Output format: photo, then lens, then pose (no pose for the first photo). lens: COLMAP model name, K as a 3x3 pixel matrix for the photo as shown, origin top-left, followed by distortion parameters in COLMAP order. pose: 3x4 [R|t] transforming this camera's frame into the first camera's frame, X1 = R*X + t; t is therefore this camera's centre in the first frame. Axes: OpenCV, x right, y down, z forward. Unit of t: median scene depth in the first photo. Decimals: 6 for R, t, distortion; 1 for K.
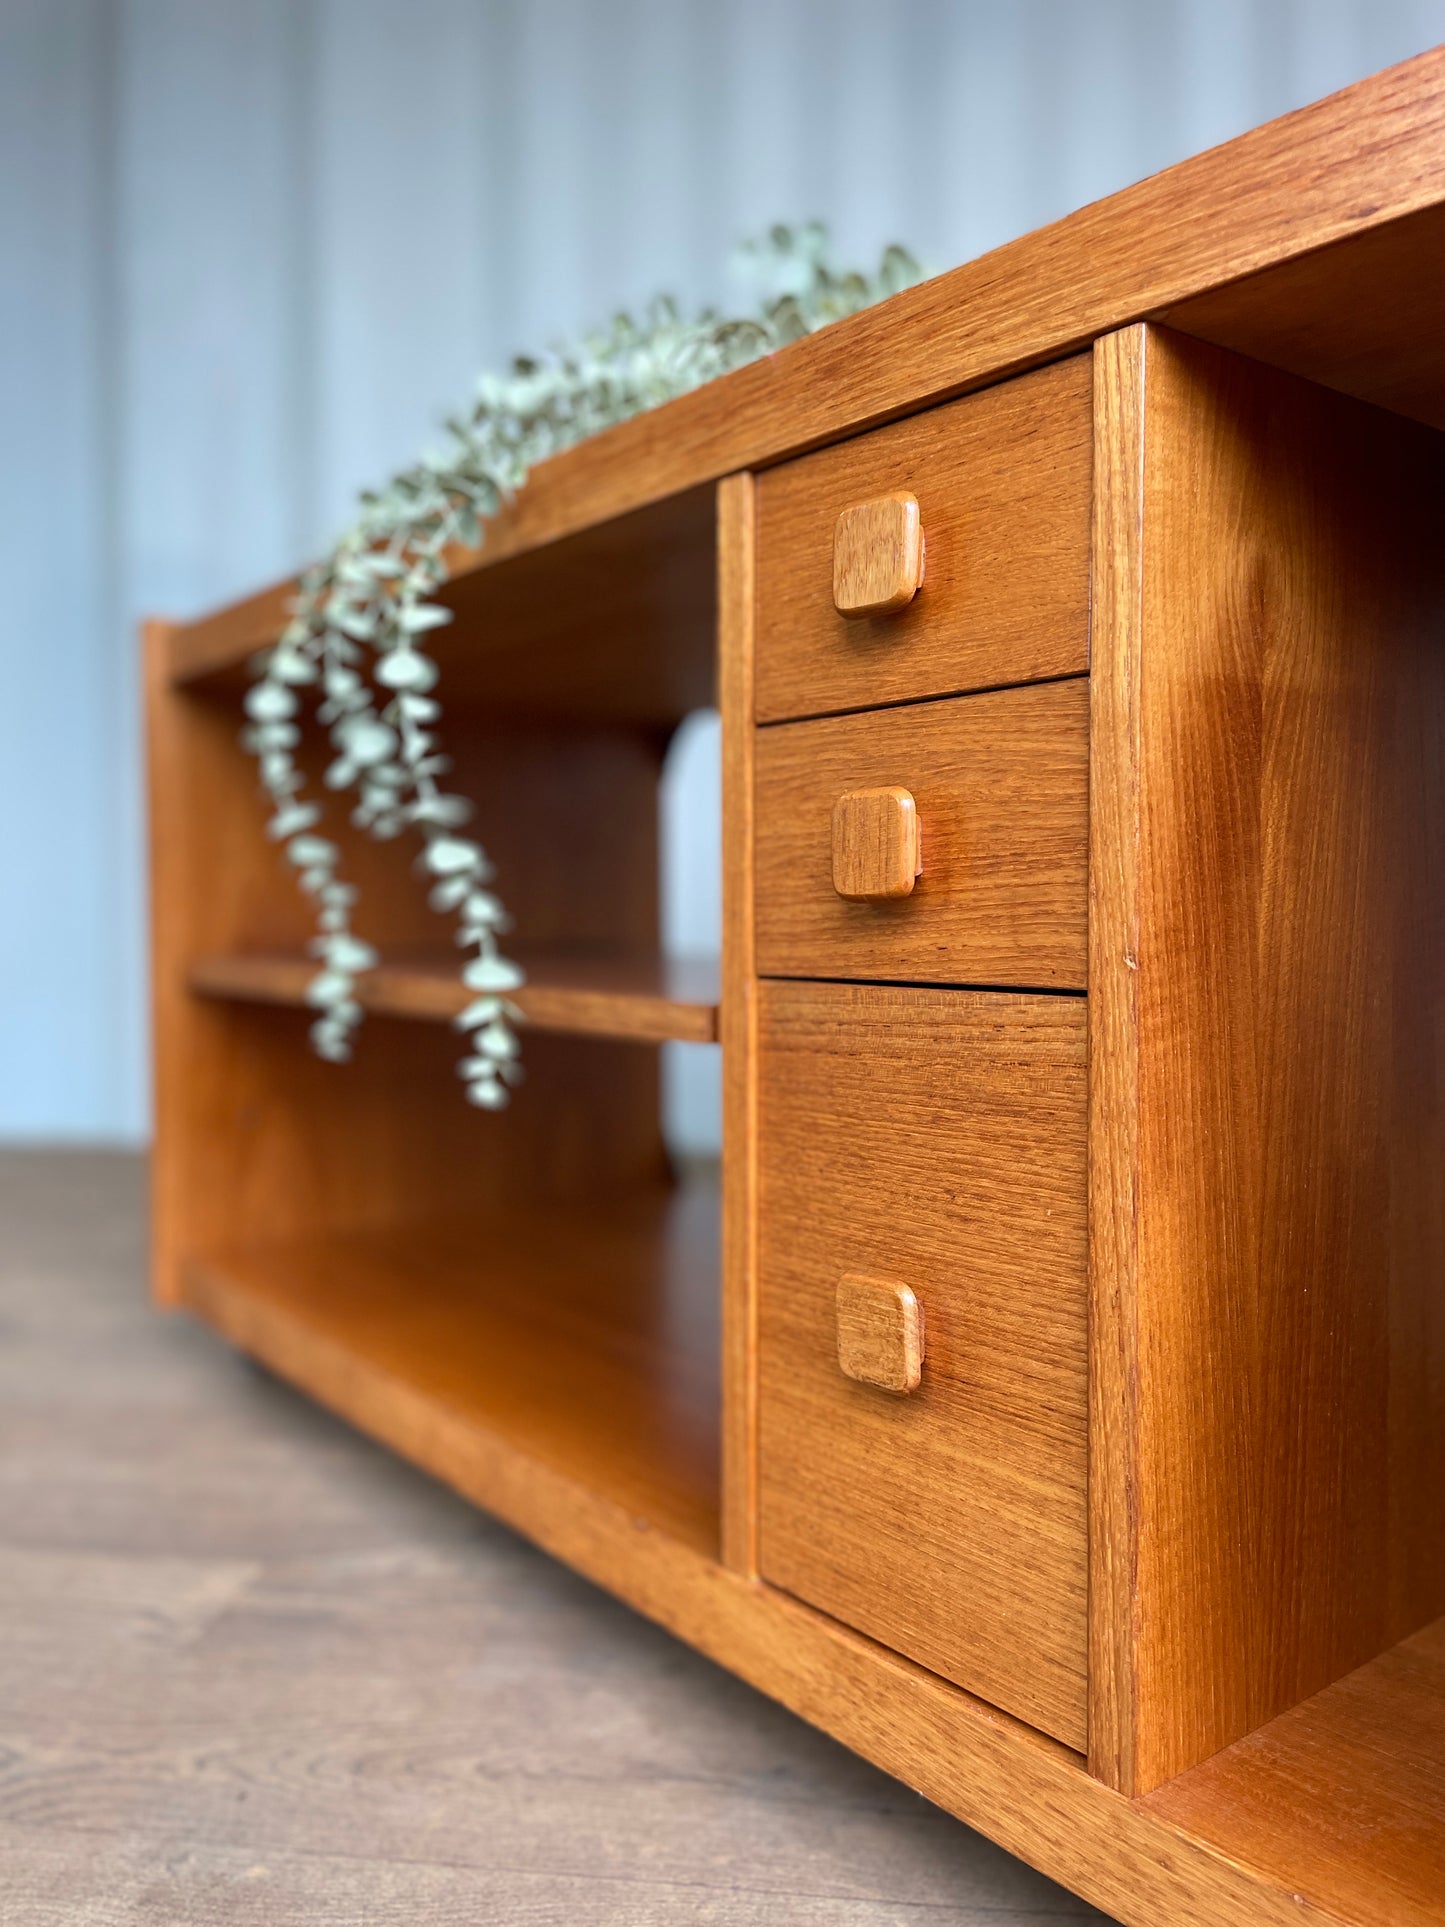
lens RADIAL K [[1469.4, 0, 719.5], [0, 1469.4, 957.4], [0, 0, 1]] dist [0.087046, -0.124492]
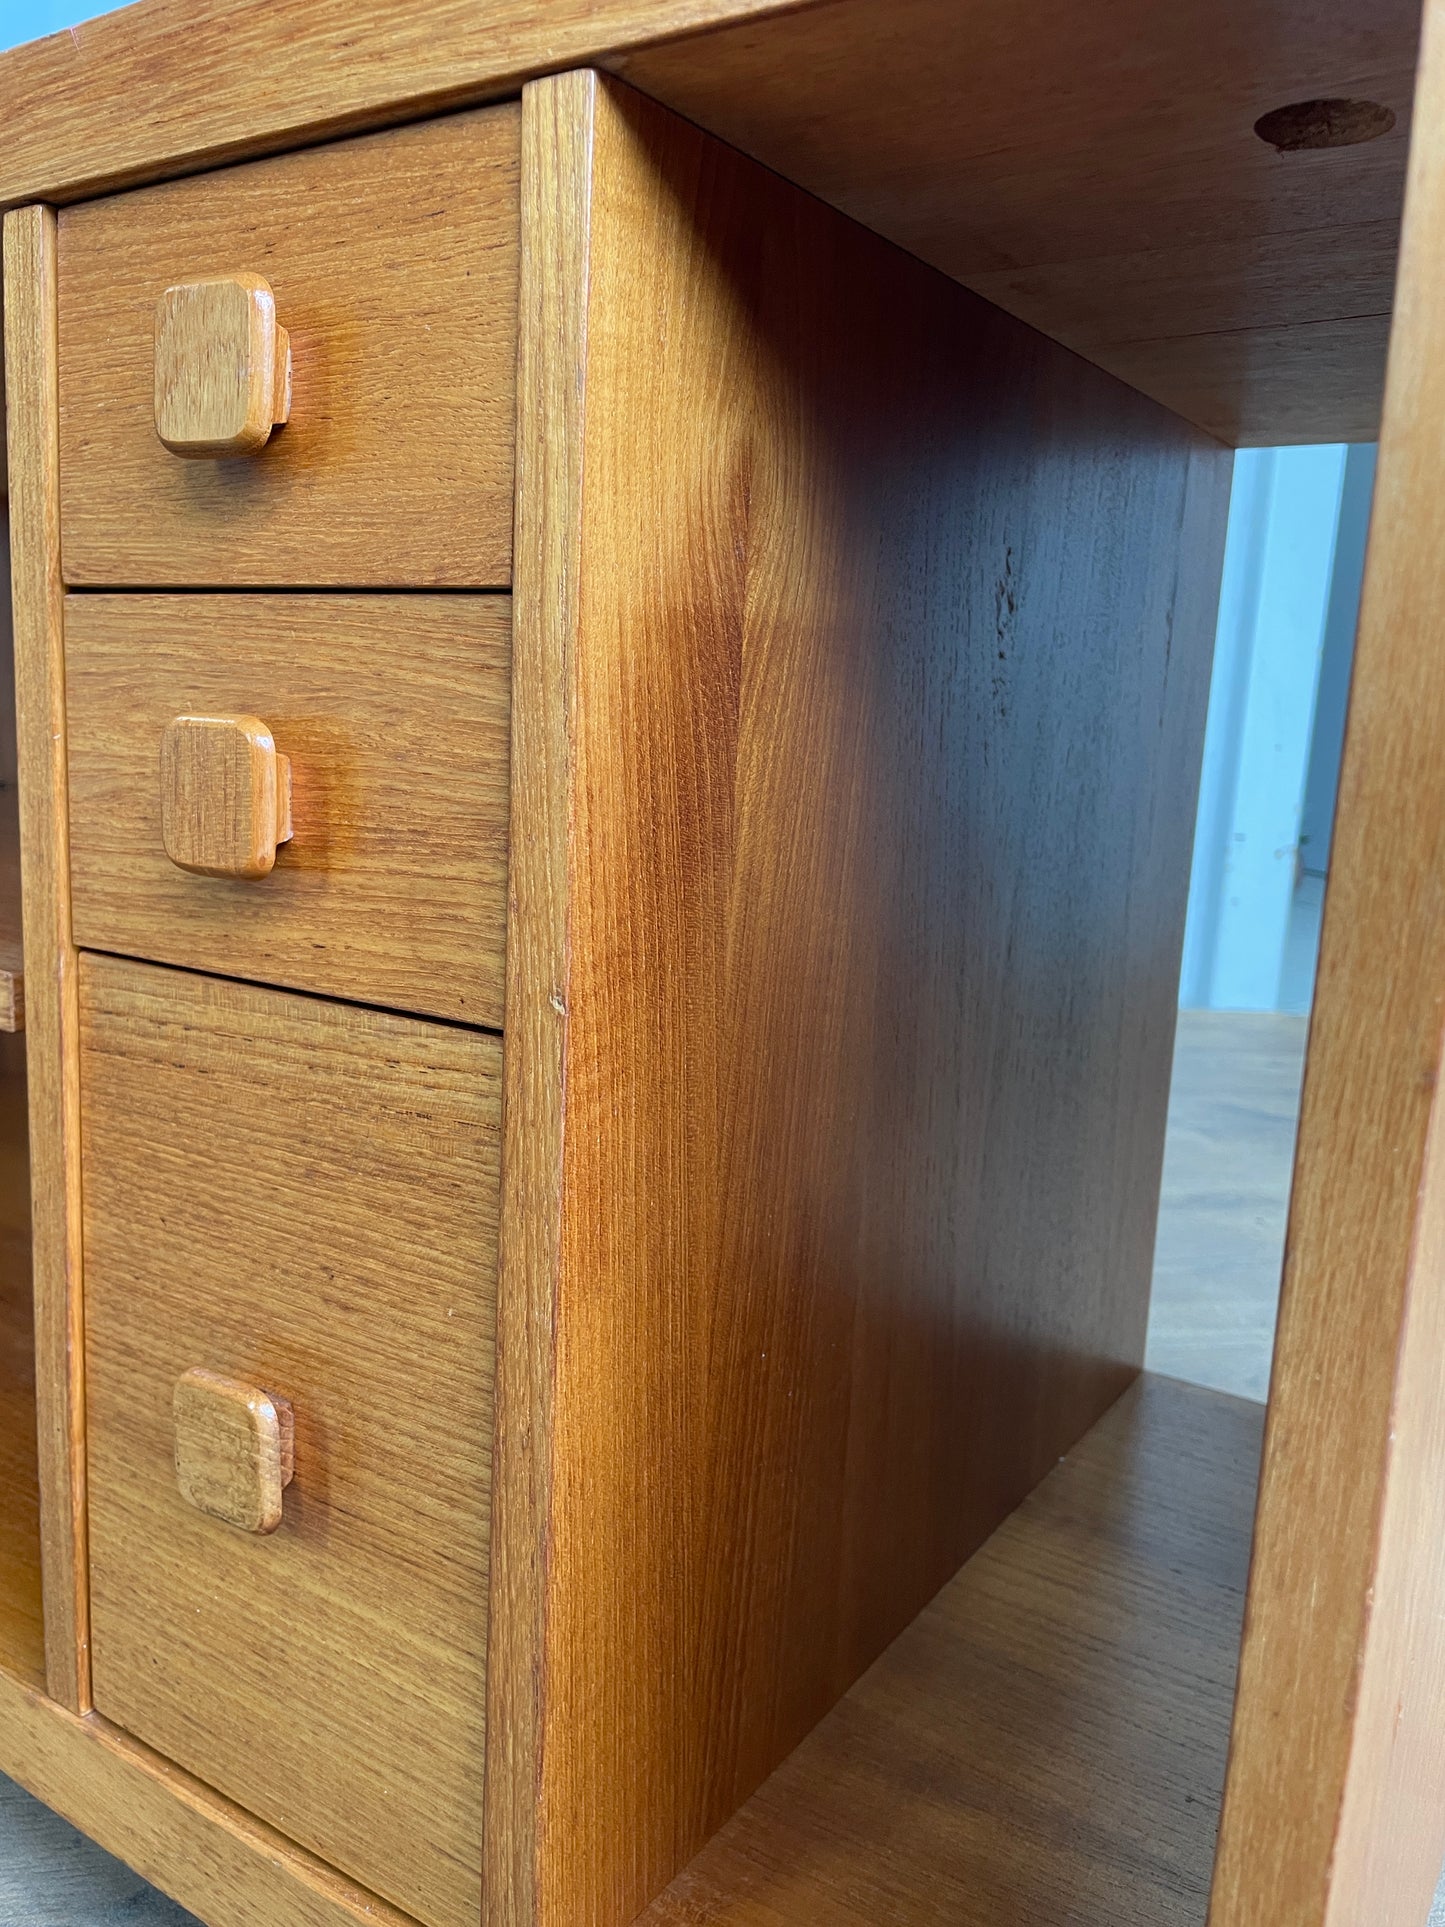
lens RADIAL K [[1474.5, 0, 721.1], [0, 1474.5, 950.0], [0, 0, 1]] dist [0.083139, -0.127910]
pose [[0.947430, -0.004183, 0.319935, 0.110567], [-0.039143, 0.990889, 0.128871, -0.110449], [-0.317559, -0.134620, 0.938634, 0.268091]]
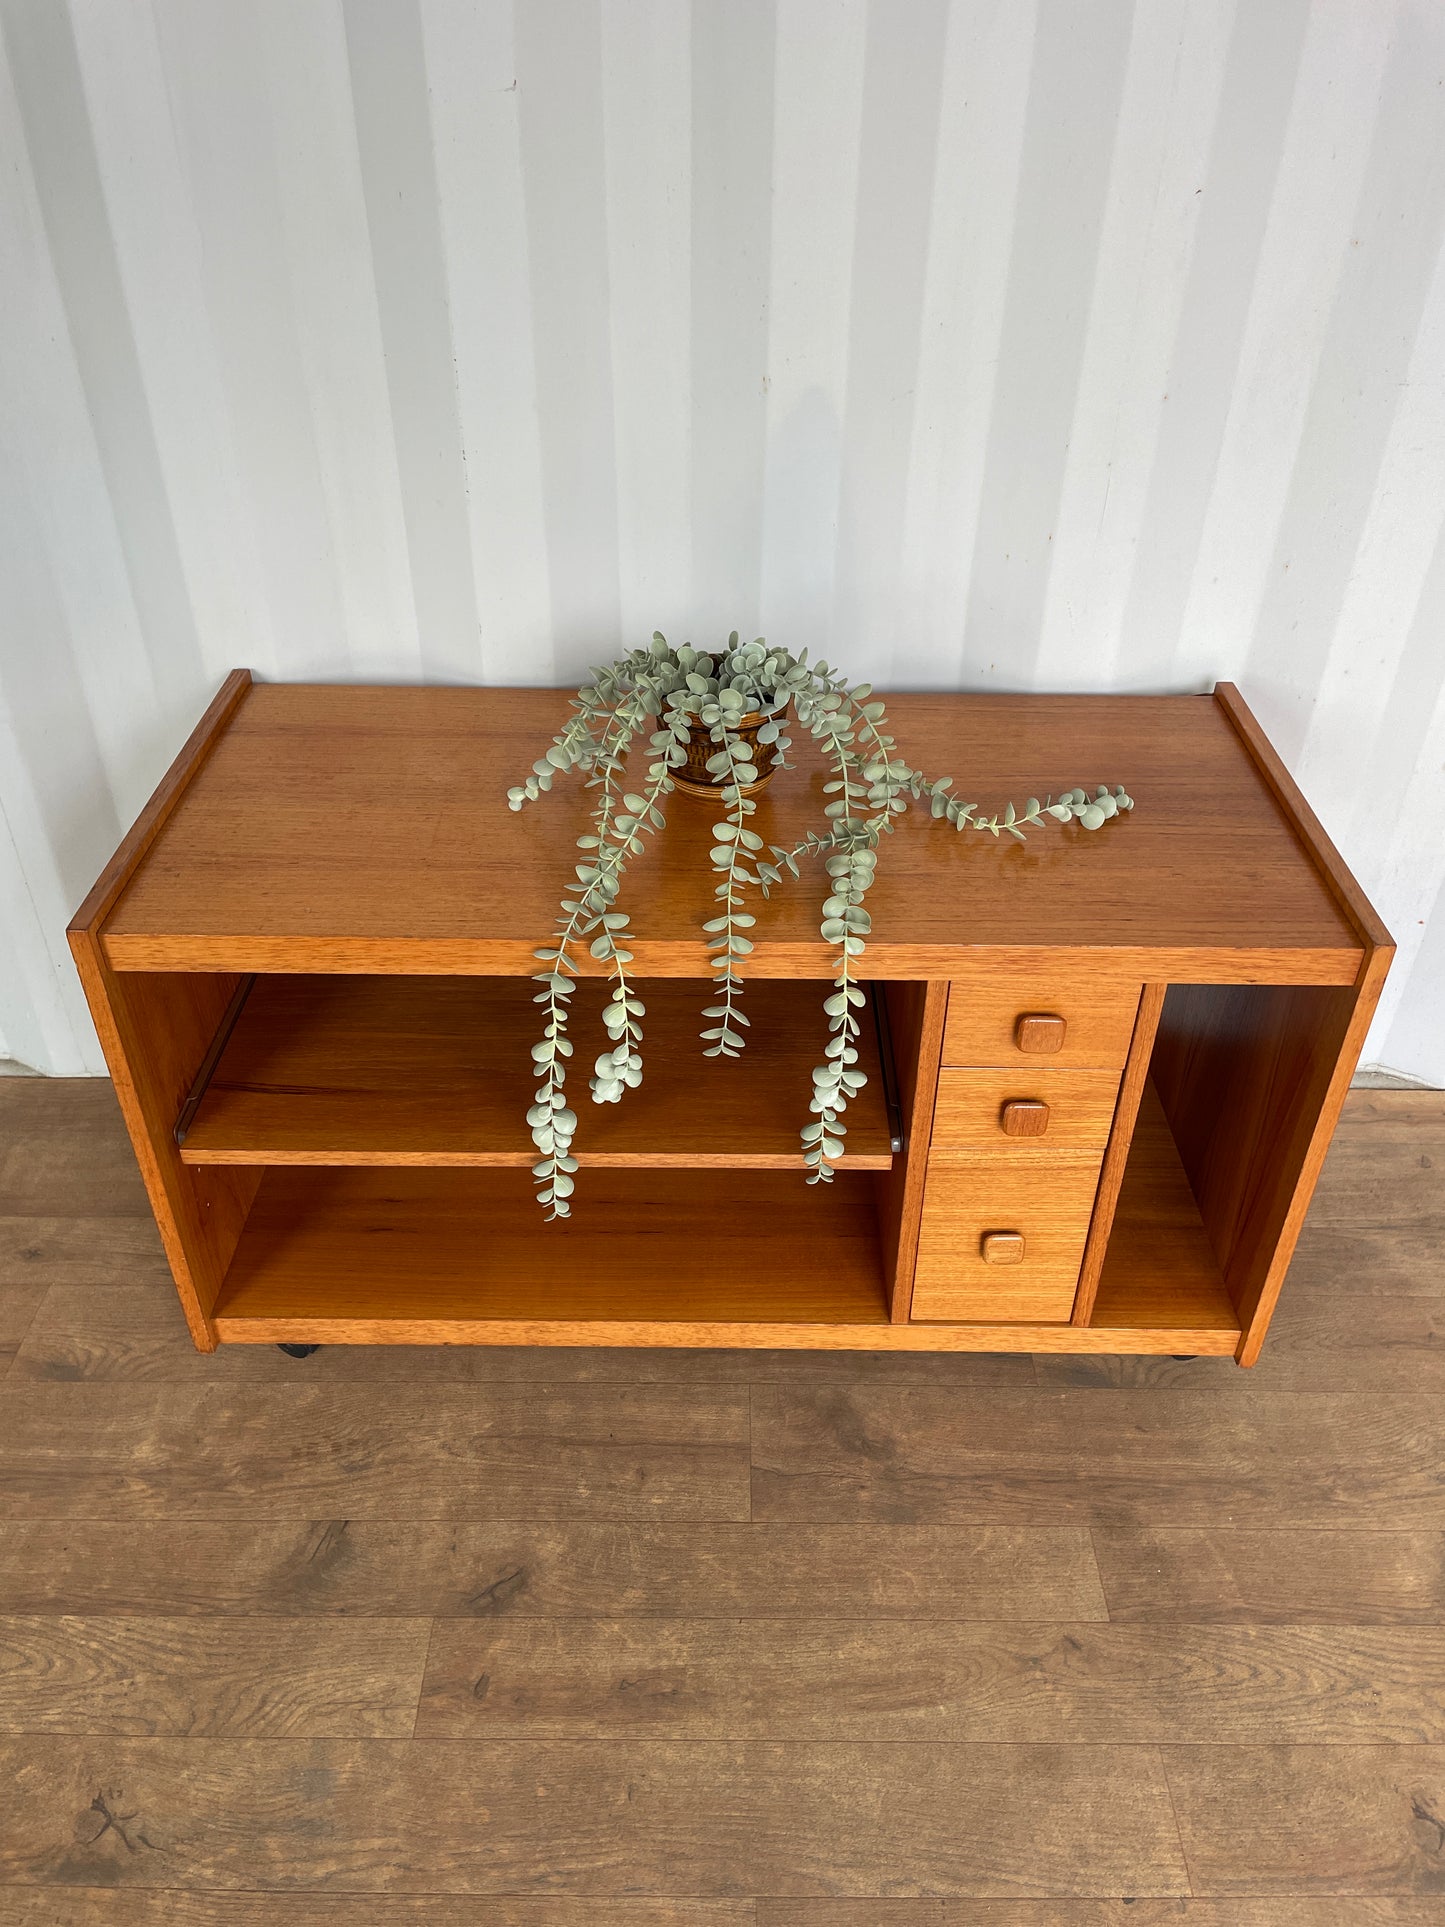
lens RADIAL K [[1463.8, 0, 725.3], [0, 1463.8, 937.0], [0, 0, 1]] dist [0.088357, -0.119539]
pose [[0.618754, -0.448423, 0.645028, -1.854985], [0.016567, 0.828345, 0.559973, -1.909892], [-0.785410, -0.335799, 0.519971, 0.188594]]
